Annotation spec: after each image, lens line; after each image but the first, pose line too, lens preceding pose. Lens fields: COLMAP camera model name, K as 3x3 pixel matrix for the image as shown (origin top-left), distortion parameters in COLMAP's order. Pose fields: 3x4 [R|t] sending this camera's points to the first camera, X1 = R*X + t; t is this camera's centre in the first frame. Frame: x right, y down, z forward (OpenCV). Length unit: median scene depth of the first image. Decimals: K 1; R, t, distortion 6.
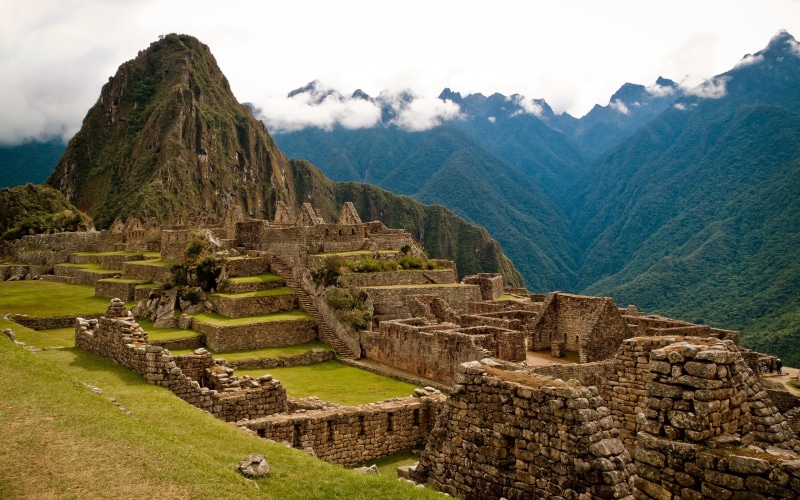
lens RADIAL K [[667.6, 0, 375.5], [0, 667.6, 248.4], [0, 0, 1]] dist [0.008034, 0.004723]
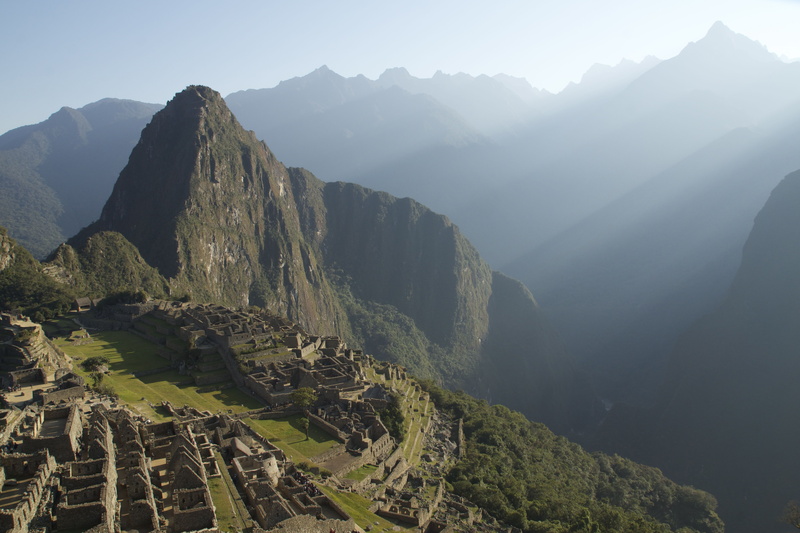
lens RADIAL K [[582.0, 0, 400.0], [0, 582.0, 266.5], [0, 0, 1]] dist [-0.088208, 0.007503]
pose [[0.999238, -0.024489, 0.030380, 0.071386], [0.021475, 0.995164, 0.095849, -0.071079], [-0.032580, -0.095124, 0.994932, -0.184984]]
